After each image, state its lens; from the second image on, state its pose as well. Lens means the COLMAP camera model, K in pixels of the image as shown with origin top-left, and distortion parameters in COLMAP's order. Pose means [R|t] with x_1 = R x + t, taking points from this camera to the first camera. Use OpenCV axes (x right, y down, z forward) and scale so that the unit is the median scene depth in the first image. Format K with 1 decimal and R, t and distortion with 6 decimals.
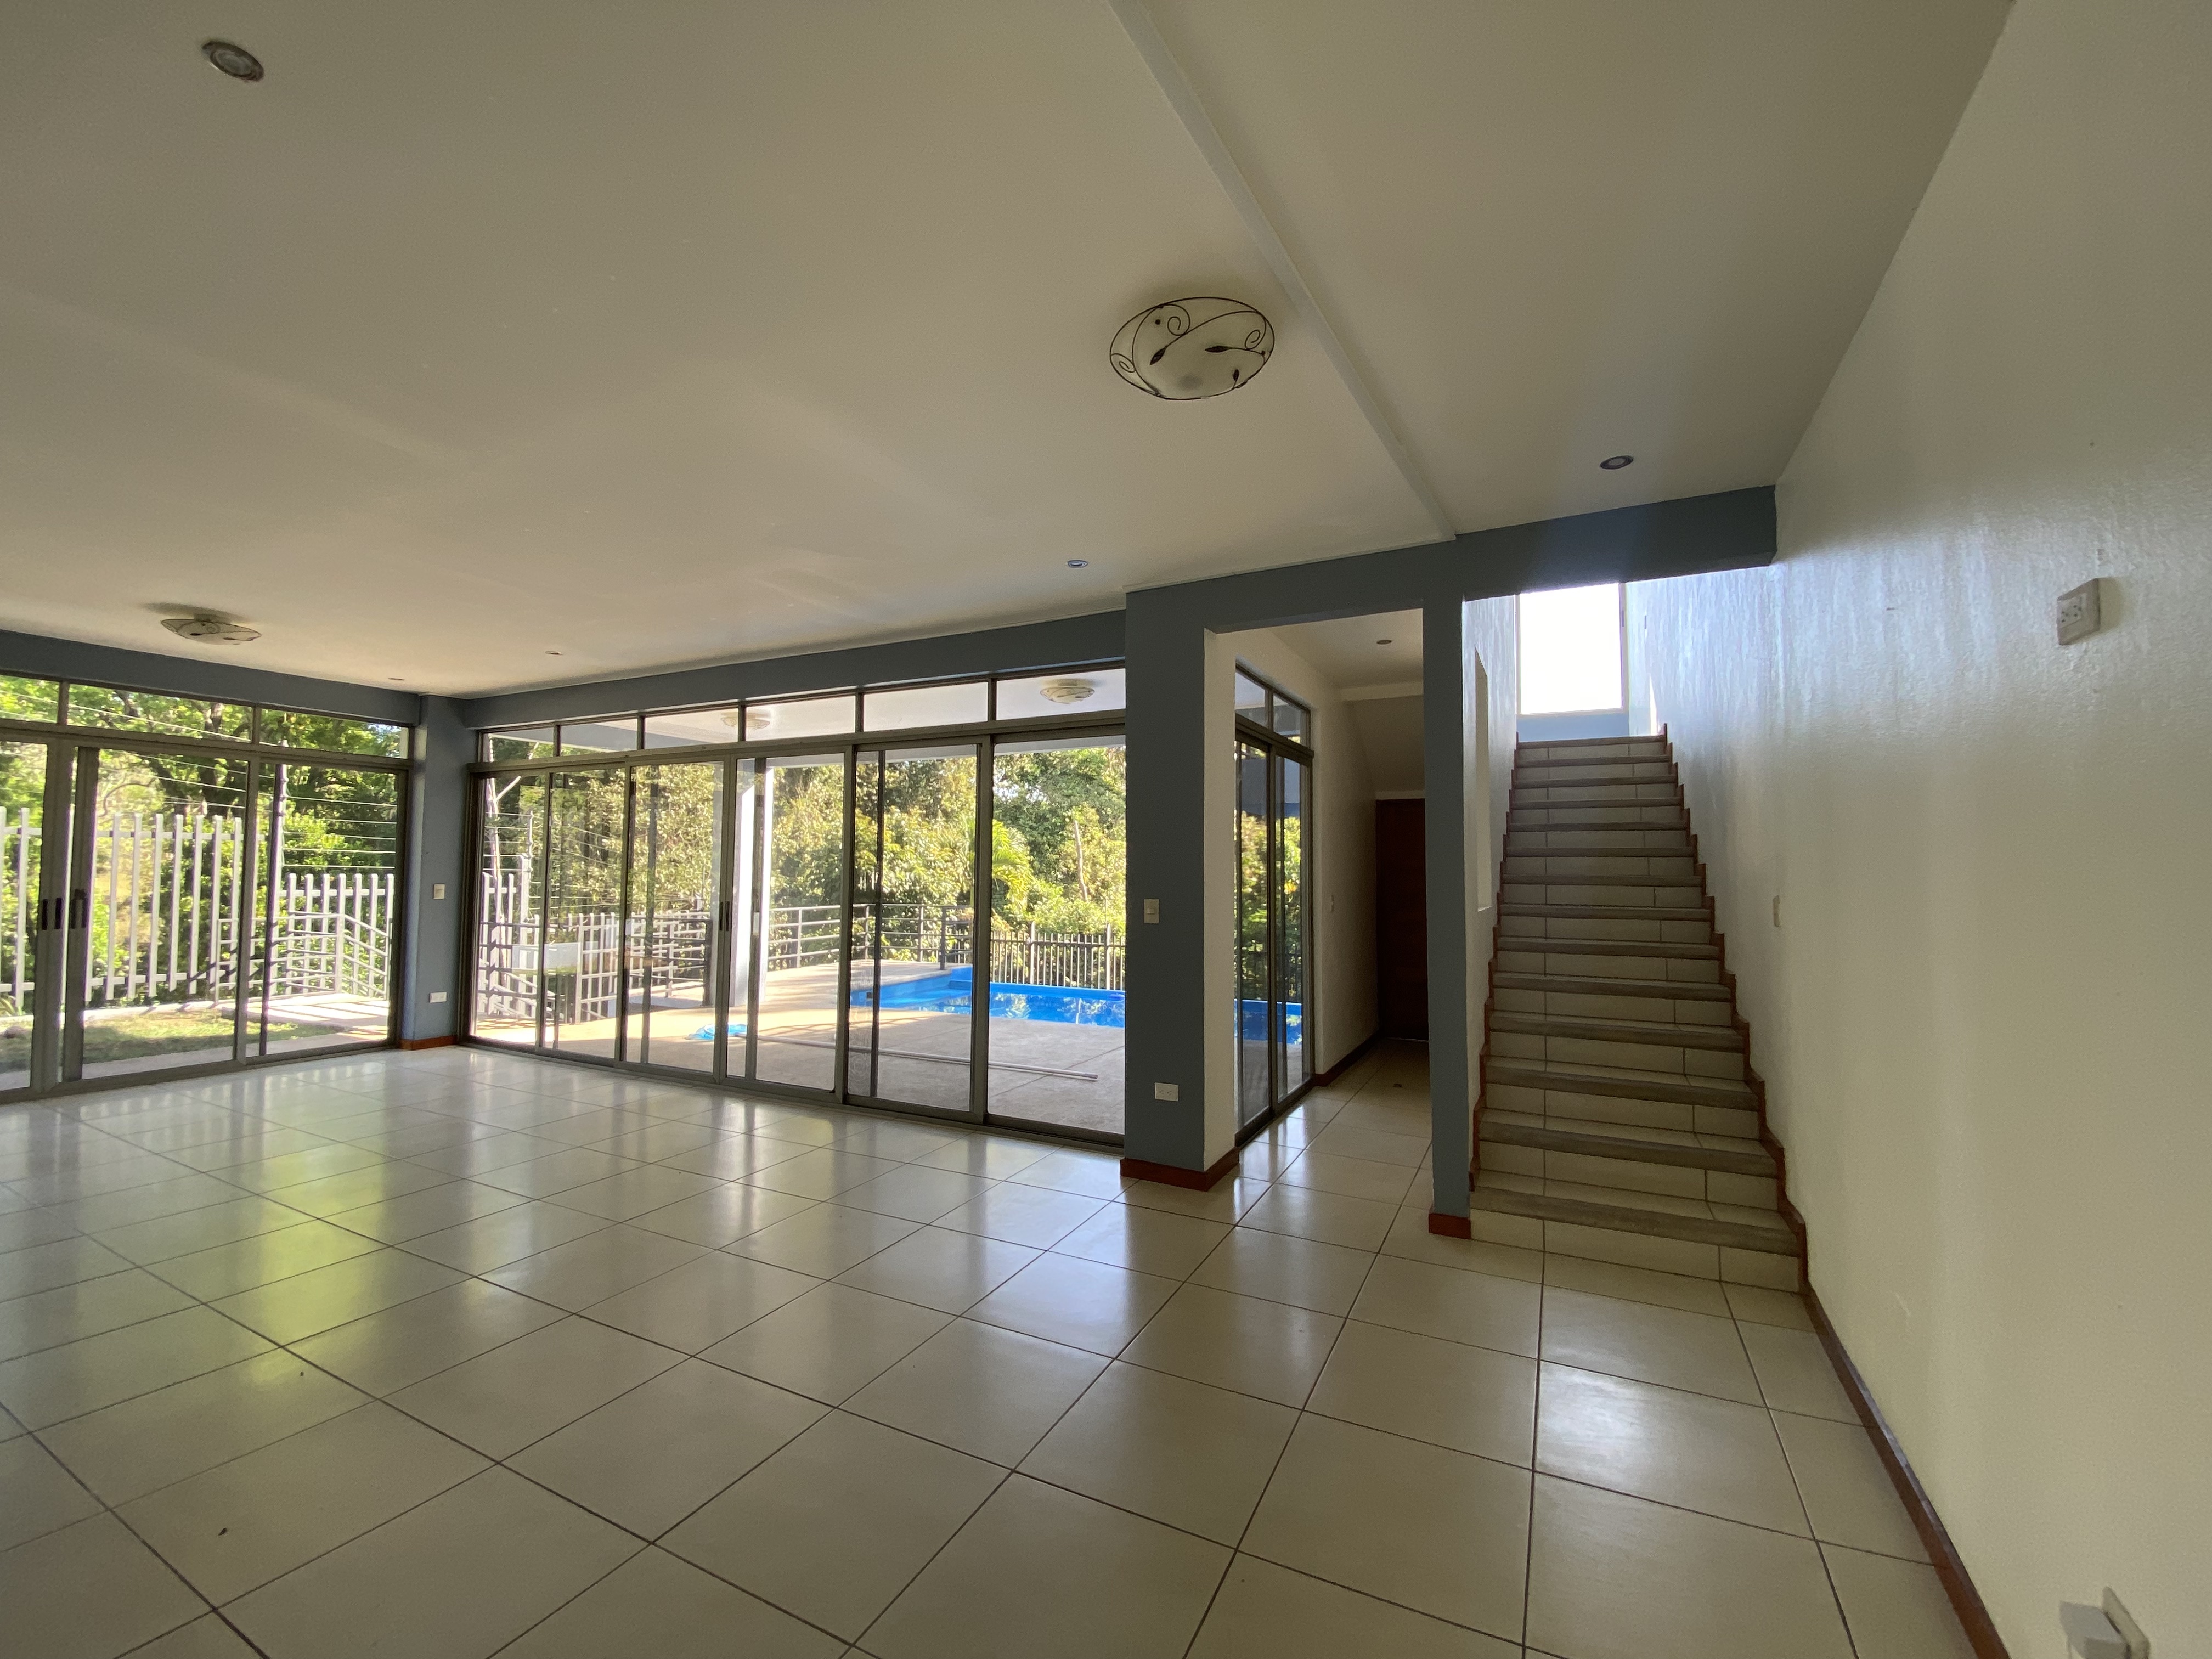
lens RADIAL K [[905.4, 0, 1102.5], [0, 905.4, 822.0], [0, 0, 1]] dist [0.009229, -0.016977]
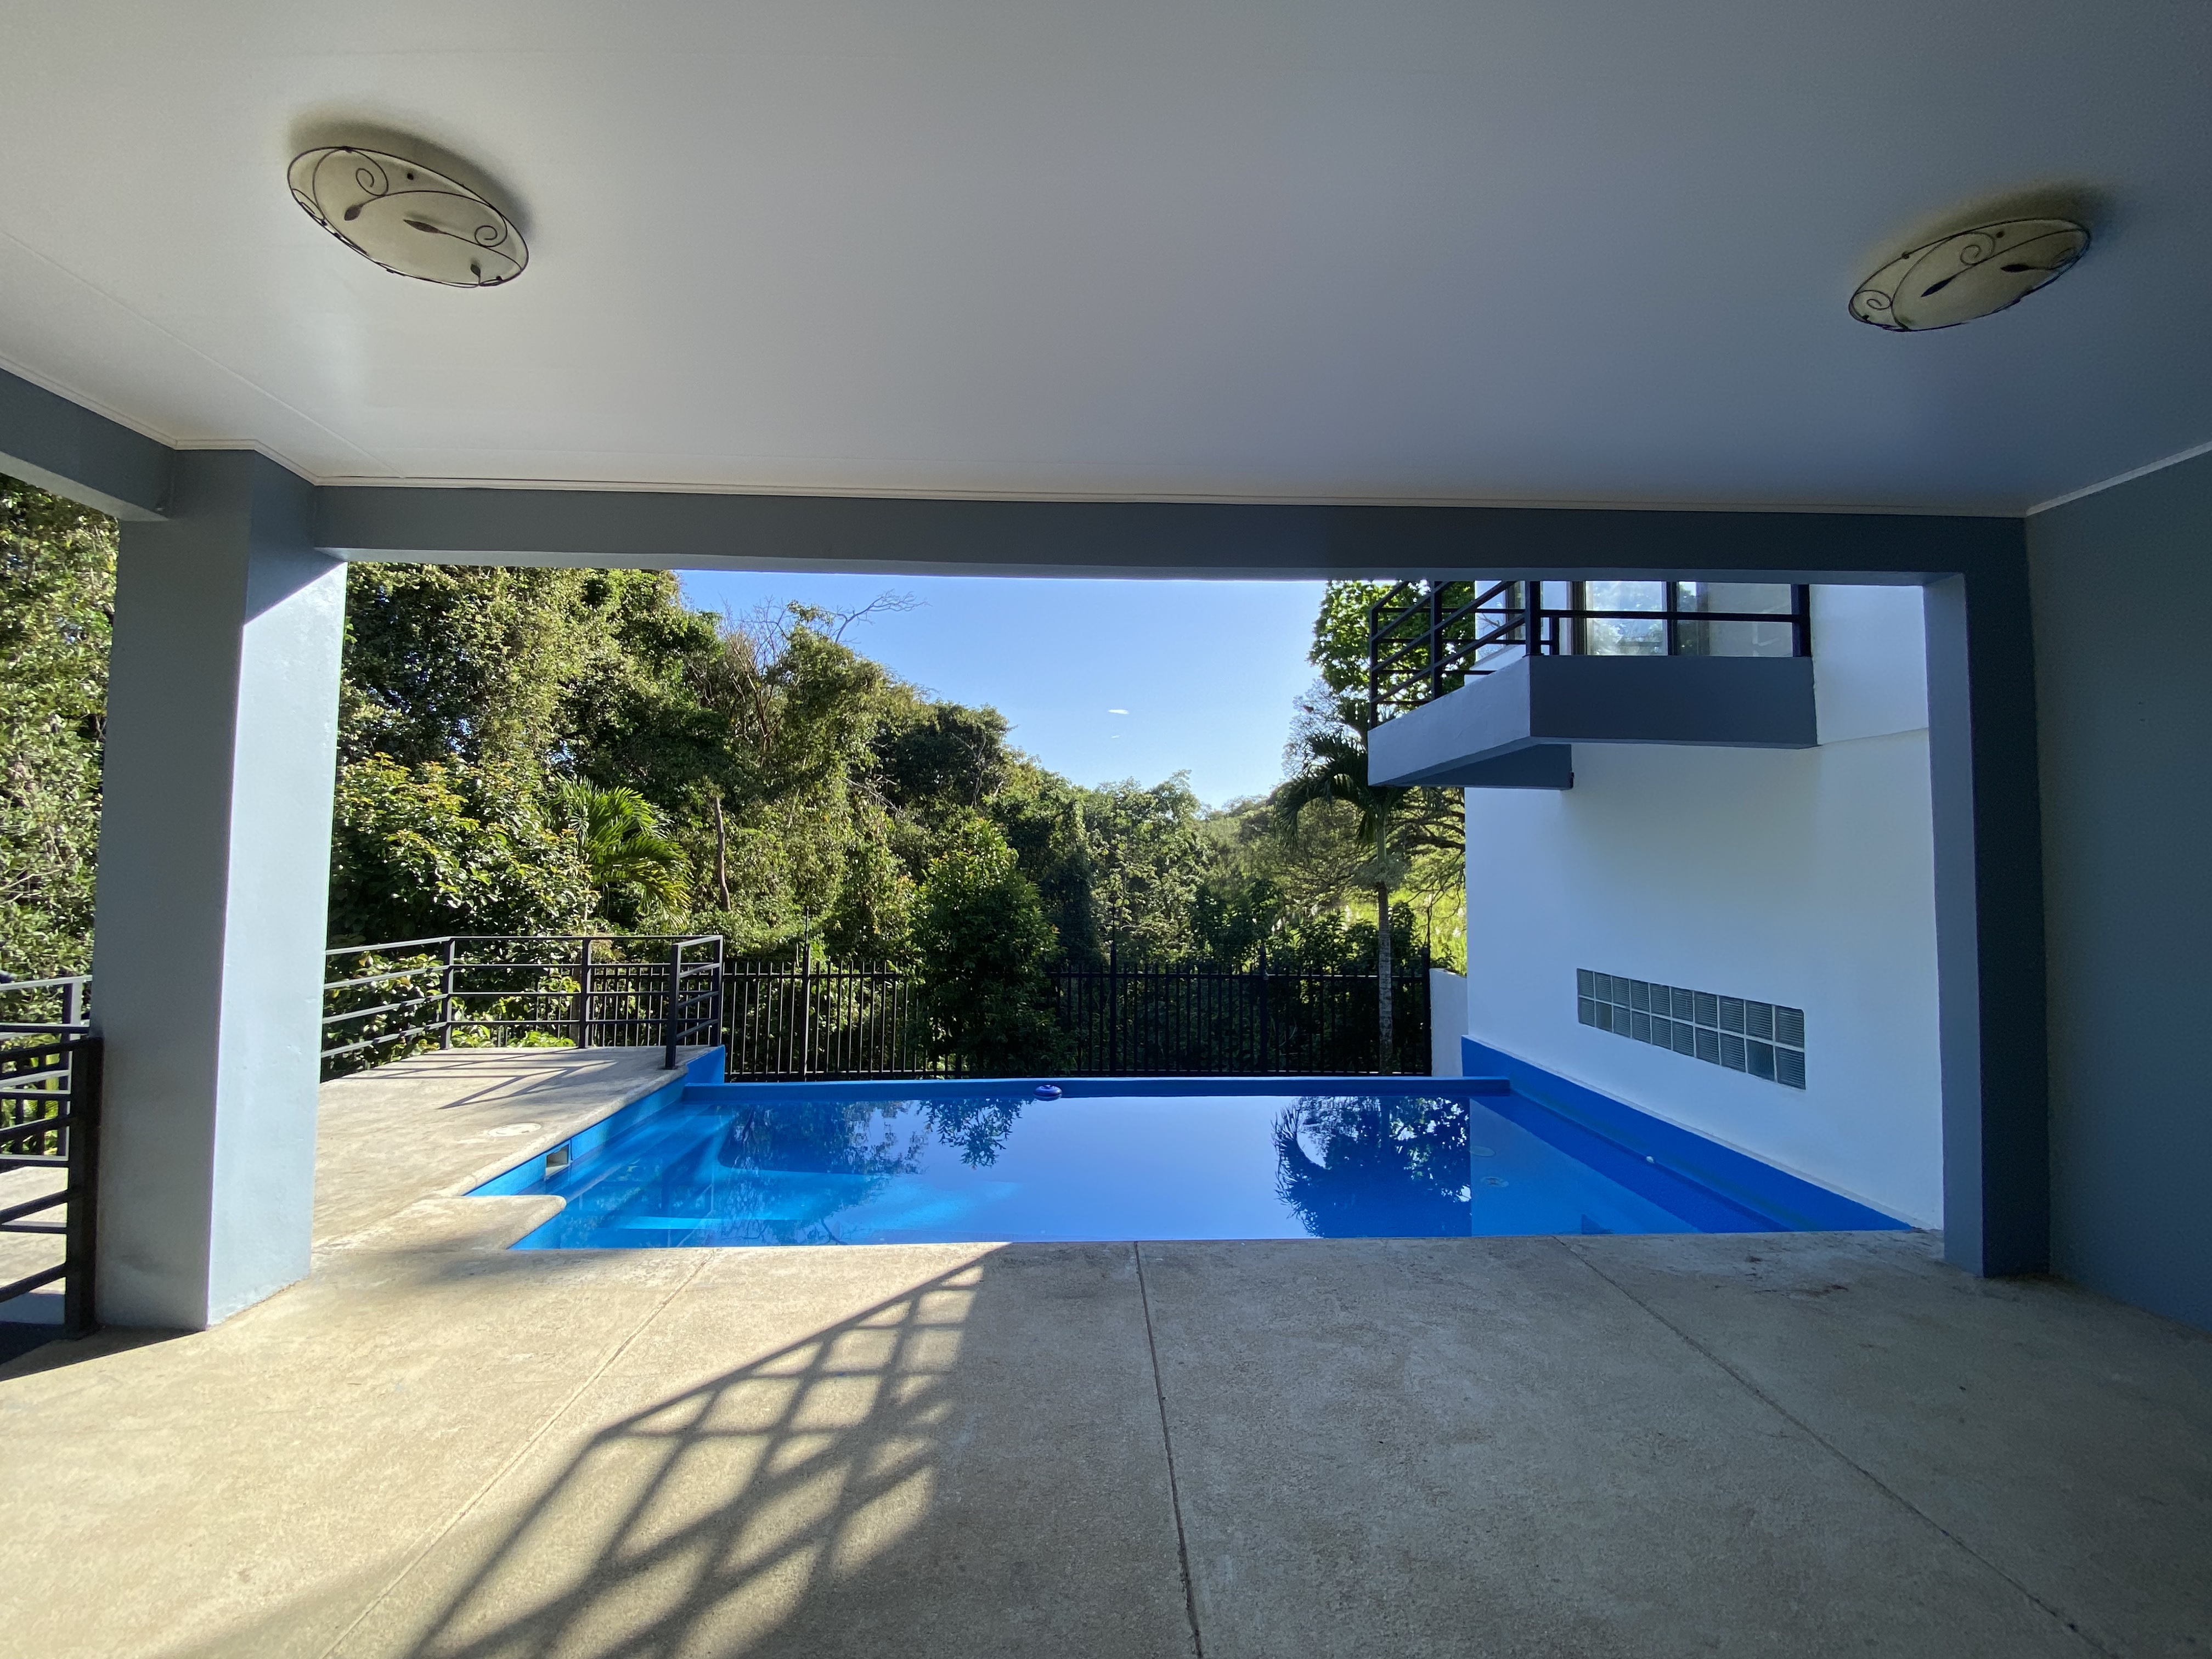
lens RADIAL K [[905.4, 0, 1115.9], [0, 905.4, 835.0], [0, 0, 1]] dist [0.009229, -0.016977]
pose [[0.868176, 0.021692, 0.495782, -0.579017], [-0.030211, 0.999501, 0.009171, 0.060658], [-0.495336, -0.022940, 0.868398, 1.164619]]
